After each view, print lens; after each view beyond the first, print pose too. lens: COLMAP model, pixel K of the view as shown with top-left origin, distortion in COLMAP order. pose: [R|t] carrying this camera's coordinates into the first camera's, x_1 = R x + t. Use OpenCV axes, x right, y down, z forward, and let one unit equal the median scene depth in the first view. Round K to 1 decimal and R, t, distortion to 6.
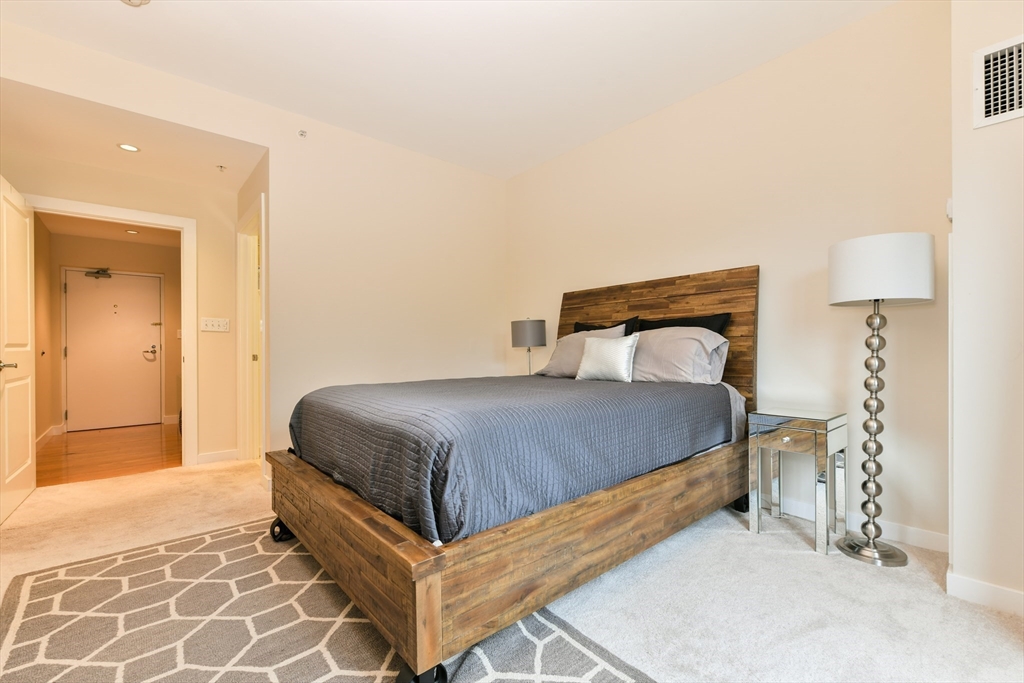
lens RADIAL K [[447.2, 0, 535.5], [0, 447.2, 345.1], [0, 0, 1]] dist [-0.001308, -0.000535]
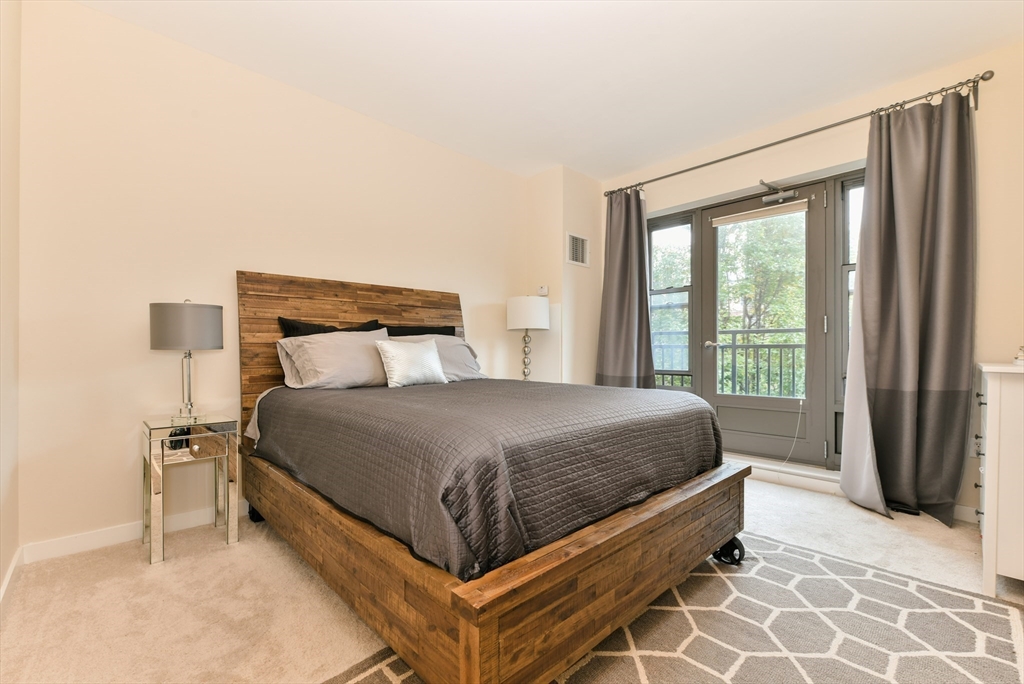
lens RADIAL K [[440.0, 0, 515.0], [0, 440.0, 352.5], [0, 0, 1]] dist [0.000440, 0.000214]
pose [[-0.037070, 0.006884, 0.999289, -0.939776], [-0.004925, 0.999963, -0.007071, 0.015100], [-0.999301, -0.005184, -0.037035, 0.926708]]
